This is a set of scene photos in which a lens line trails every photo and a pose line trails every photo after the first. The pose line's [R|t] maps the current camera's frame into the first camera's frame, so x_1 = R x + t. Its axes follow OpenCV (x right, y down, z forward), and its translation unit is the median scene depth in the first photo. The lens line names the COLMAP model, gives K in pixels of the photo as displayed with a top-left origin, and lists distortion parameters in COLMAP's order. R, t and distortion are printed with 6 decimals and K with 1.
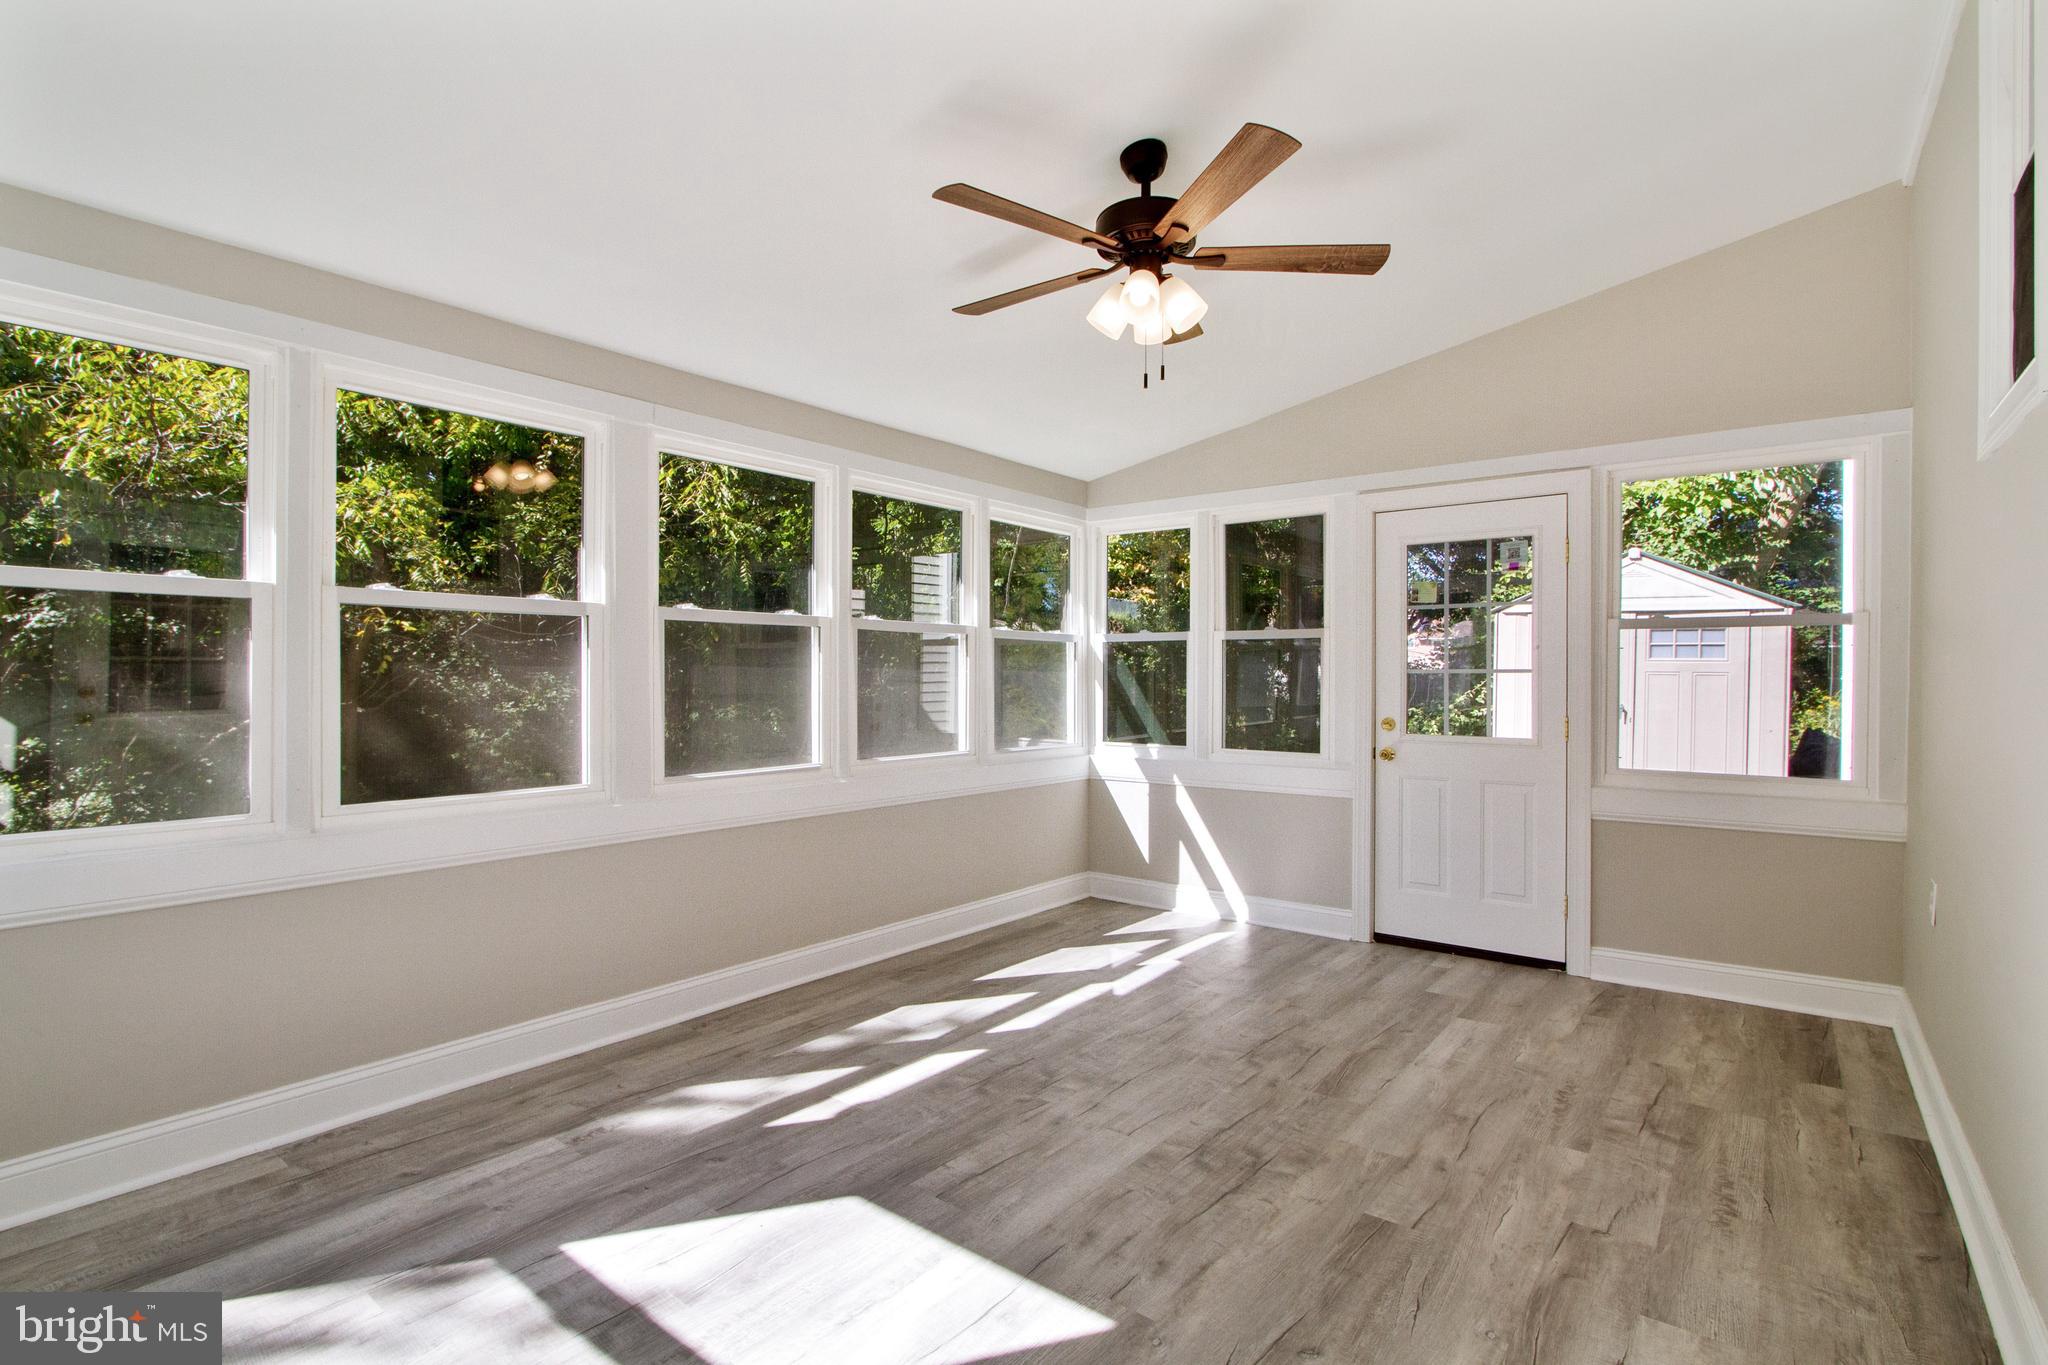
lens RADIAL K [[952.0, 0, 1030.1], [0, 952.0, 695.1], [0, 0, 1]] dist [-0.003890, 0.003402]
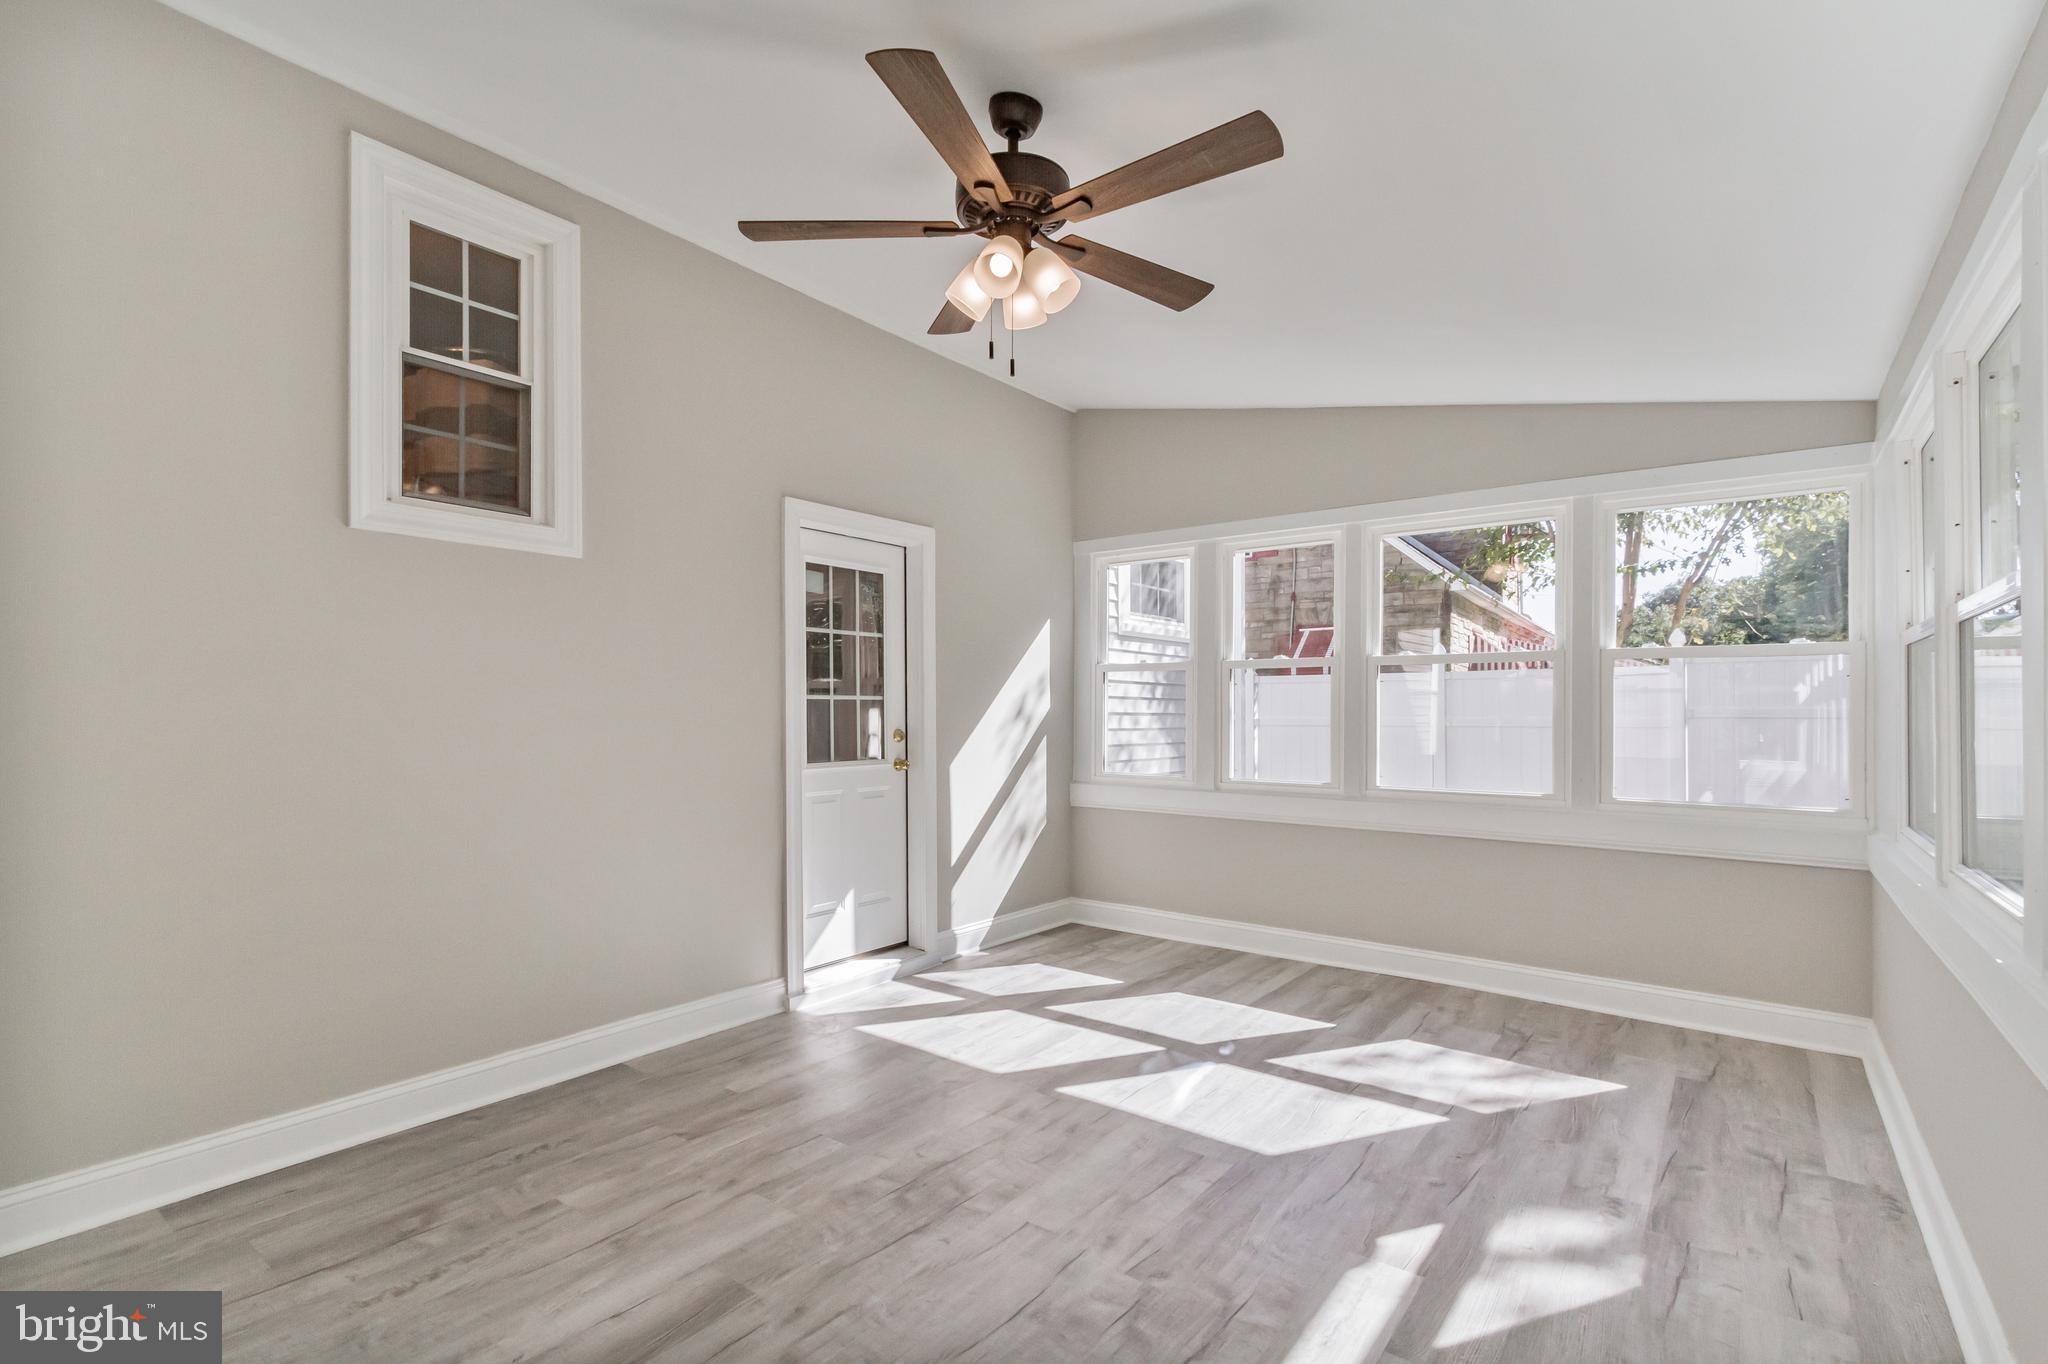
lens RADIAL K [[952.0, 0, 1036.5], [0, 952.0, 687.5], [0, 0, 1]] dist [-0.003890, 0.003402]
pose [[-0.999815, -0.006821, -0.017992, 0.118704], [-0.006623, 0.999918, -0.010997, -0.027985], [0.018066, -0.010876, -0.999778, 1.960898]]
